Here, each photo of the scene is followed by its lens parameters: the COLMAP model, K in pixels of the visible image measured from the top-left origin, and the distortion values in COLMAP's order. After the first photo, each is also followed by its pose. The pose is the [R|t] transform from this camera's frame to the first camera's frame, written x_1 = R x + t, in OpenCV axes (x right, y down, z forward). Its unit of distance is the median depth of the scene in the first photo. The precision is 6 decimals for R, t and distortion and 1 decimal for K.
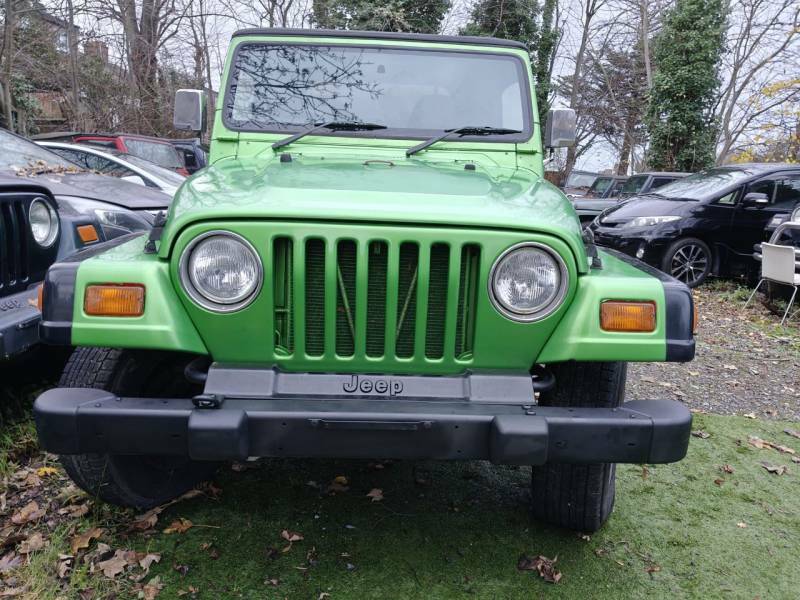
lens RADIAL K [[622.8, 0, 400.0], [0, 622.8, 300.0], [0, 0, 1]] dist [0.006753, -0.000731]
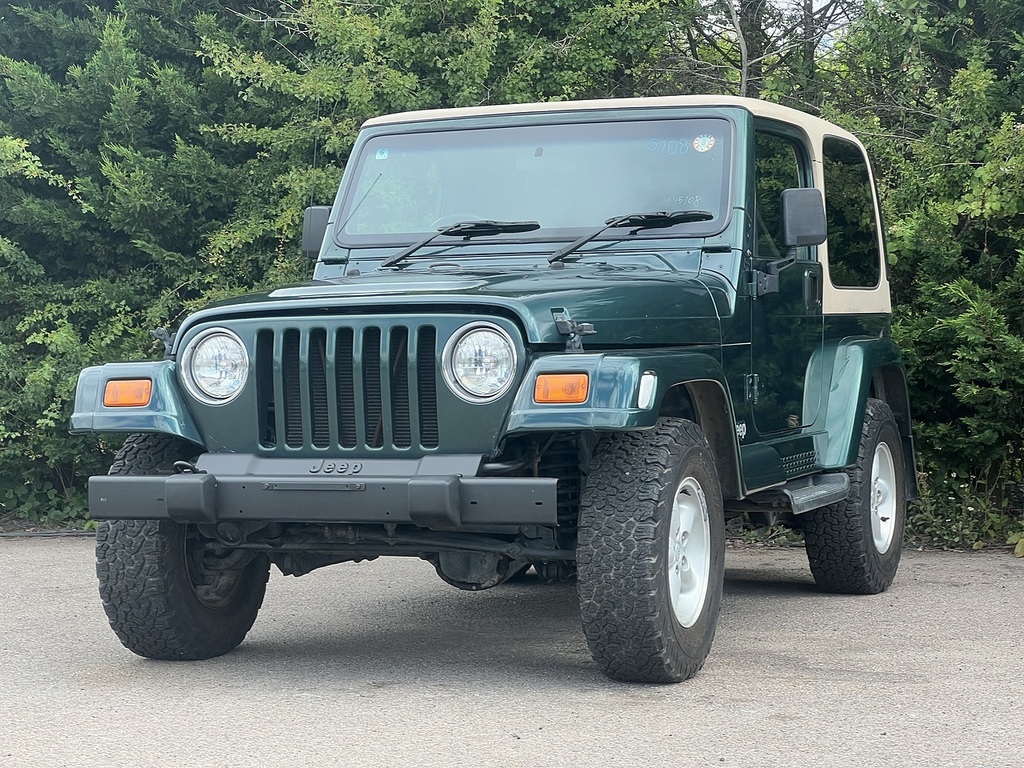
lens RADIAL K [[2305.3, 0, 512.1], [0, 2305.3, 487.4], [0, 0, 1]] dist [-0.532193, -0.211621]
pose [[0.911719, -0.027599, -0.409886, 1.733152], [-0.044798, 0.985112, -0.165977, 0.767612], [0.408364, 0.169687, 0.896909, -2.233577]]
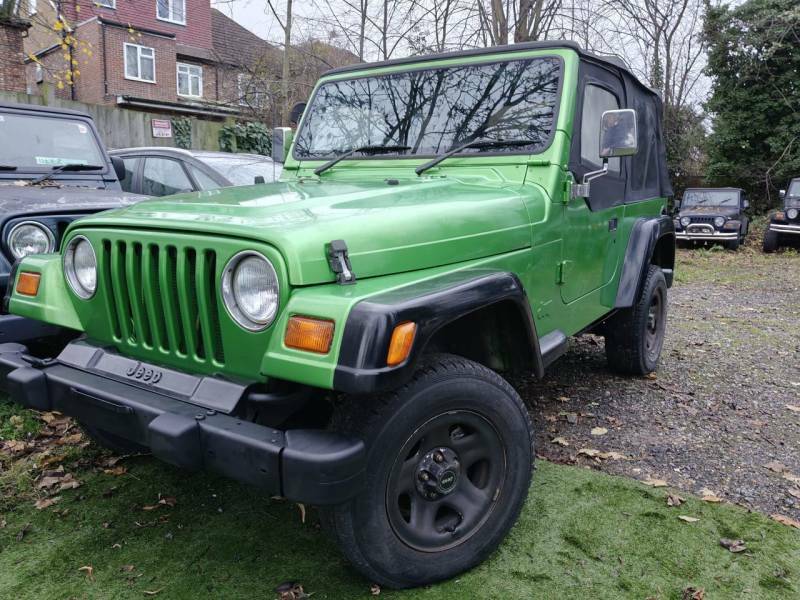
lens RADIAL K [[624.3, 0, 406.8], [0, 624.3, 298.9], [0, 0, 1]] dist [-0.001080, -0.012264]
pose [[0.813617, 0.068669, -0.577331, 0.966169], [-0.099671, 0.994774, -0.022142, -0.018315], [0.572794, 0.075558, 0.816210, 0.321096]]
